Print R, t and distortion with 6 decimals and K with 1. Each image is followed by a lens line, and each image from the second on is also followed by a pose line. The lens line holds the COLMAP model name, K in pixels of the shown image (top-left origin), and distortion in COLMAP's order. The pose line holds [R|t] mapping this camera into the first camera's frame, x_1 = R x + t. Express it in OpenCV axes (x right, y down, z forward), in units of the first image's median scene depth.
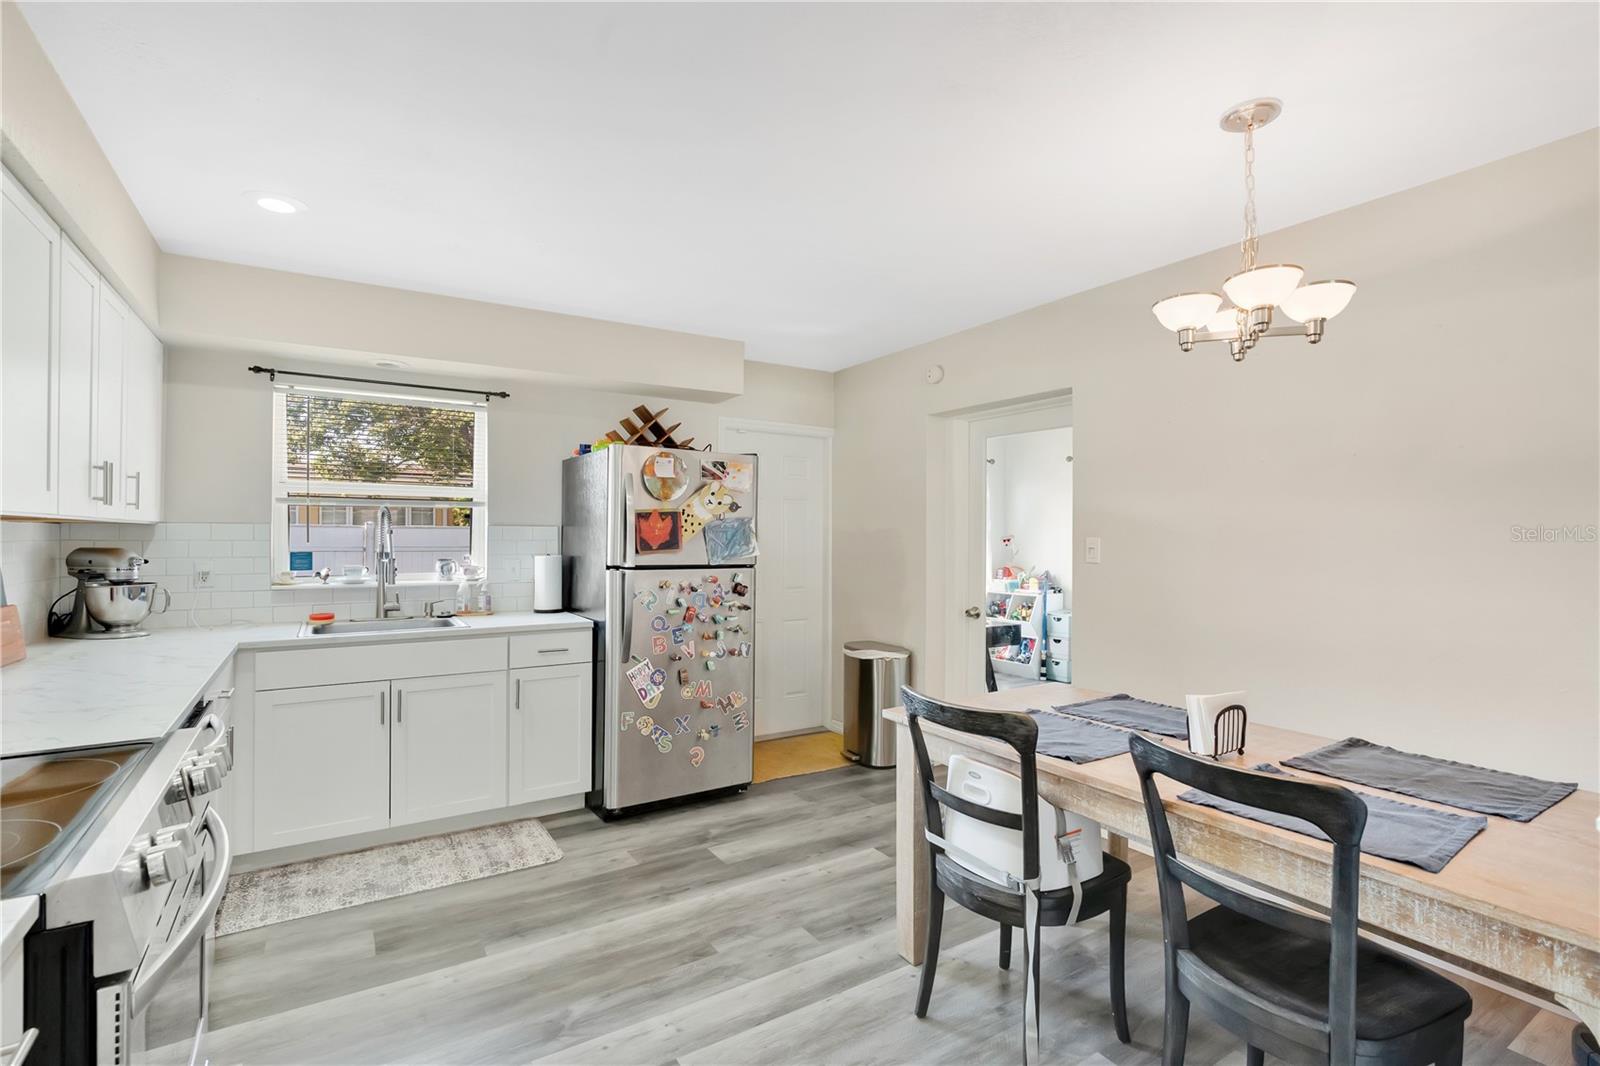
lens RADIAL K [[733.8, 0, 784.5], [0, 733.8, 537.4], [0, 0, 1]] dist [0.014925, 0.000099]
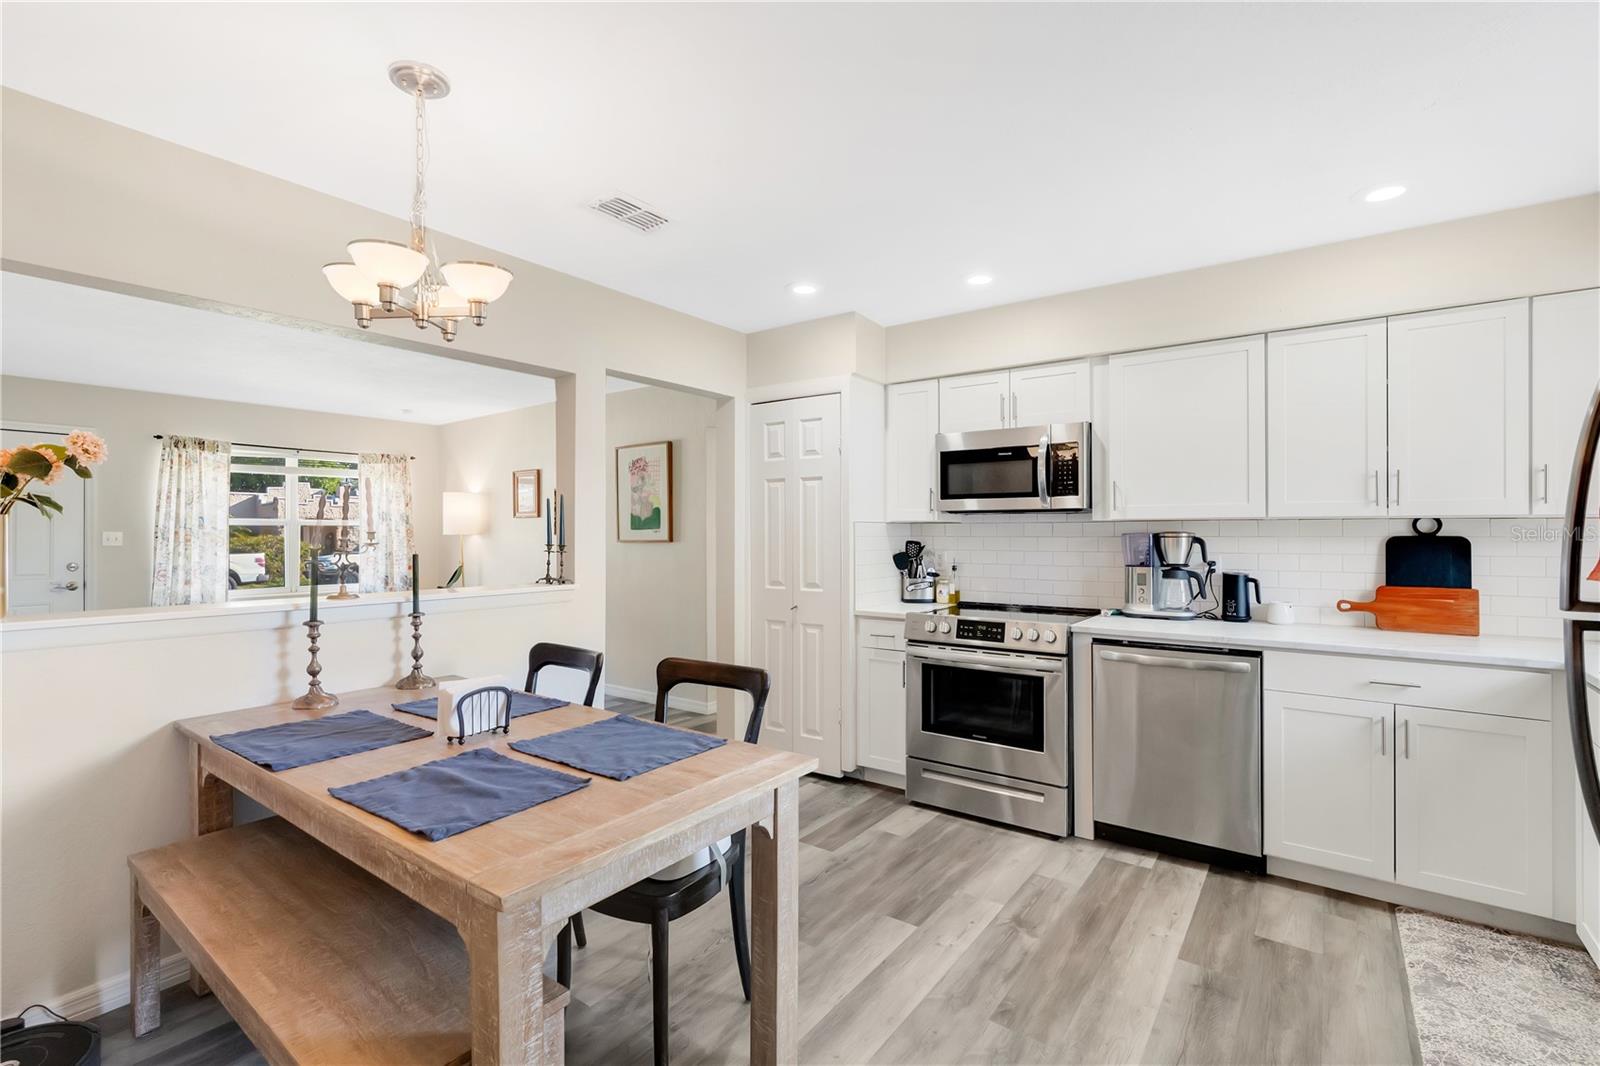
lens RADIAL K [[733.8, 0, 786.2], [0, 733.8, 534.0], [0, 0, 1]] dist [0.014925, 0.000099]
pose [[-0.932269, -0.006830, -0.361700, 0.457247], [-0.007356, 0.999973, 0.000078, -0.000556], [0.361690, 0.002733, -0.932294, 1.757837]]
